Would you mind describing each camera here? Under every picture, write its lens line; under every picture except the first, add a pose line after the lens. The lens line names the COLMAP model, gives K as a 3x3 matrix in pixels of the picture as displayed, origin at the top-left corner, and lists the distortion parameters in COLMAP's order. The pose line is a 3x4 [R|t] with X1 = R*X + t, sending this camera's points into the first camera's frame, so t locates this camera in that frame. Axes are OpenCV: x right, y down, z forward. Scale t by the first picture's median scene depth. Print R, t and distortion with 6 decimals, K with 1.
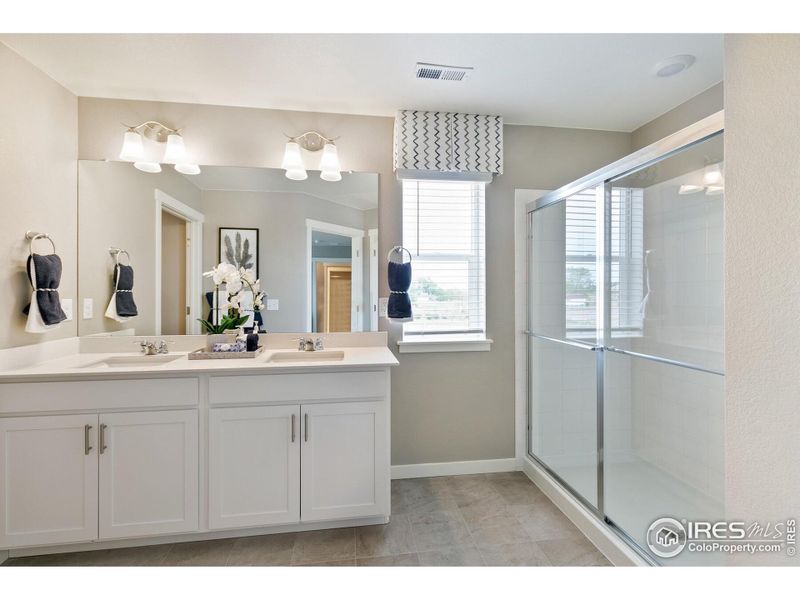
lens RADIAL K [[356.9, 0, 400.0], [0, 356.9, 300.0], [0, 0, 1]] dist [0.001200, 0.000217]
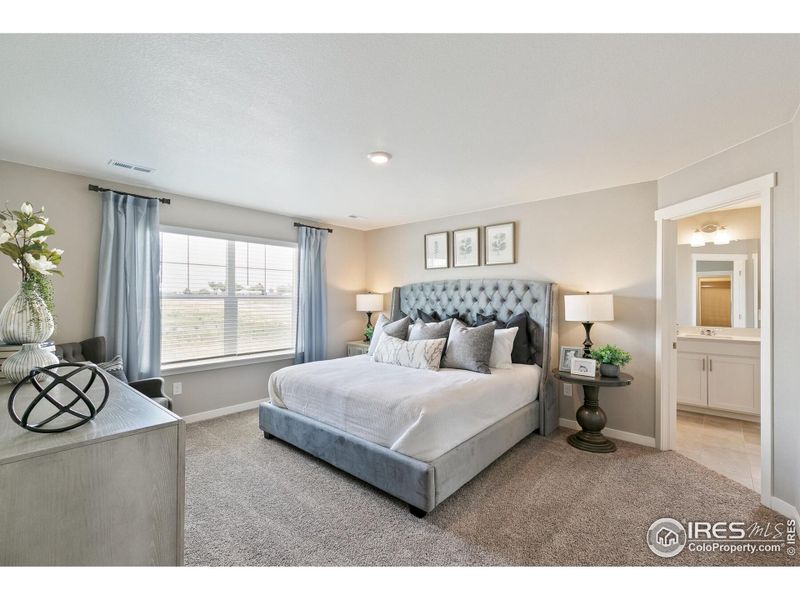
lens RADIAL K [[356.9, 0, 400.0], [0, 356.9, 300.0], [0, 0, 1]] dist [0.001200, 0.000217]
pose [[0.641069, -0.003474, -0.767475, 0.166157], [-0.010078, 0.999865, -0.012945, -0.009585], [0.767417, 0.016033, 0.640948, -1.521351]]
